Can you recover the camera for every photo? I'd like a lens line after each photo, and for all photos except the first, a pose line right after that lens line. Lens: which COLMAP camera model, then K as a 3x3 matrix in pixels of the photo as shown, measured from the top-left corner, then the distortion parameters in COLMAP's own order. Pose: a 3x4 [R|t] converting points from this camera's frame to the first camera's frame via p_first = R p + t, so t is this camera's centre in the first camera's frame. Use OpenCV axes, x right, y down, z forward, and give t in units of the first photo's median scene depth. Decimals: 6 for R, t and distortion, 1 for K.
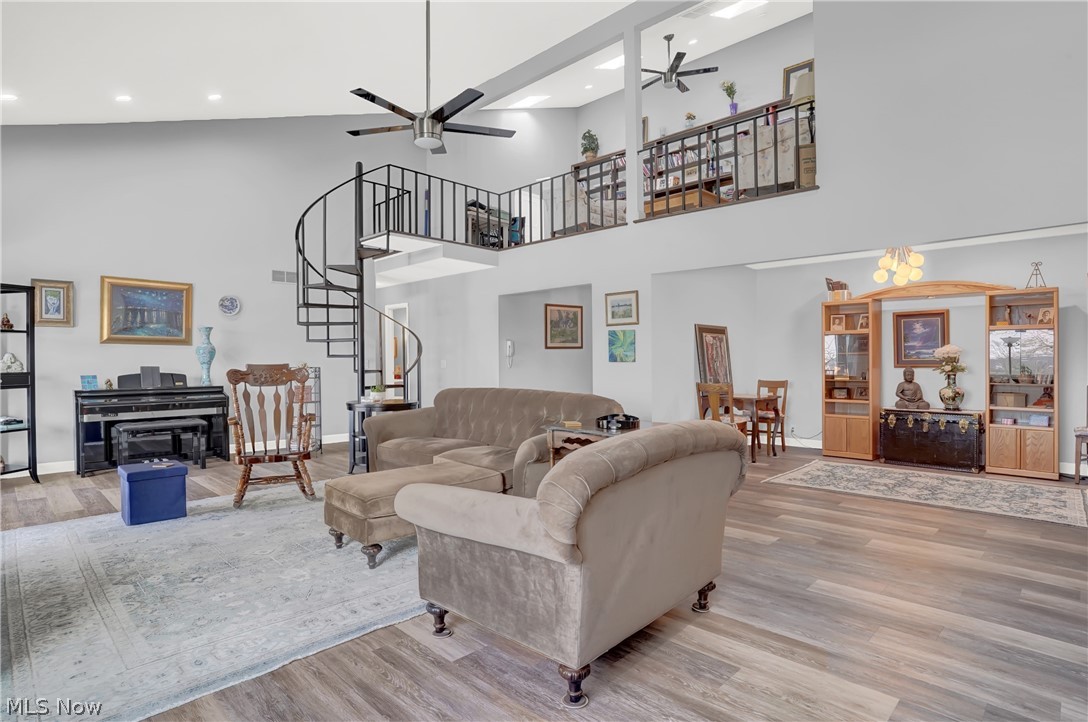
lens RADIAL K [[577.1, 0, 541.3], [0, 577.1, 354.5], [0, 0, 1]] dist [-0.082425, 0.042624]
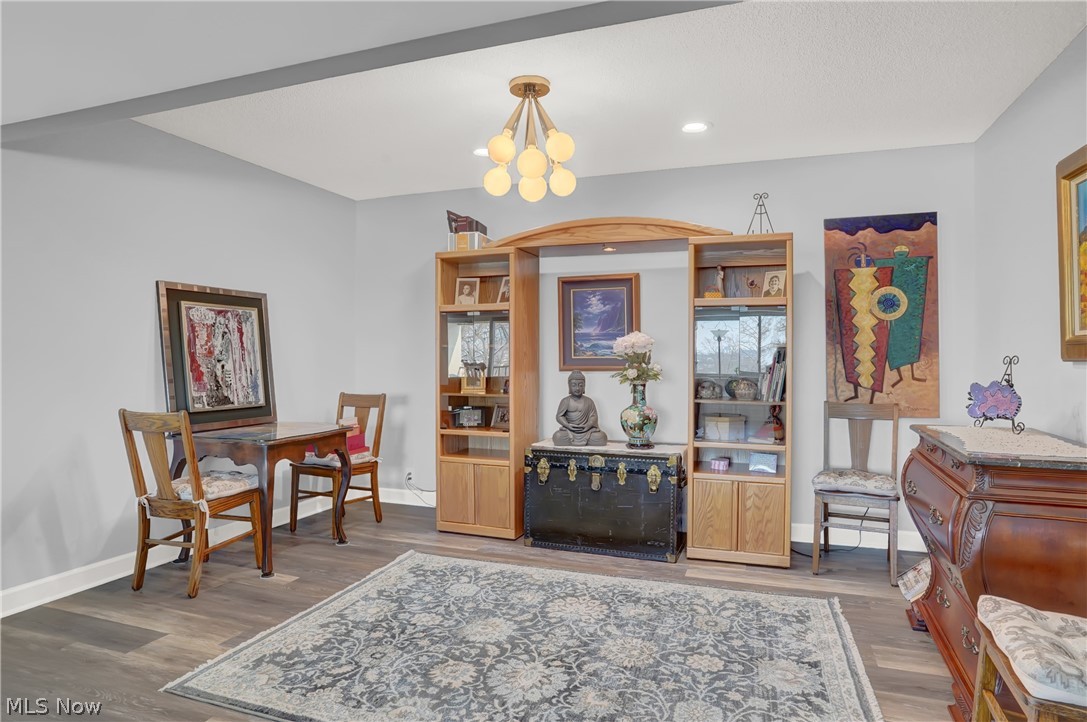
lens RADIAL K [[576.6, 0, 540.8], [0, 576.6, 354.5], [0, 0, 1]] dist [-0.082425, 0.042624]
pose [[0.919267, 0.001344, 0.393632, 0.403375], [-0.005548, 0.999939, 0.009543, 0.000567], [-0.393595, -0.010957, 0.919219, 0.490986]]
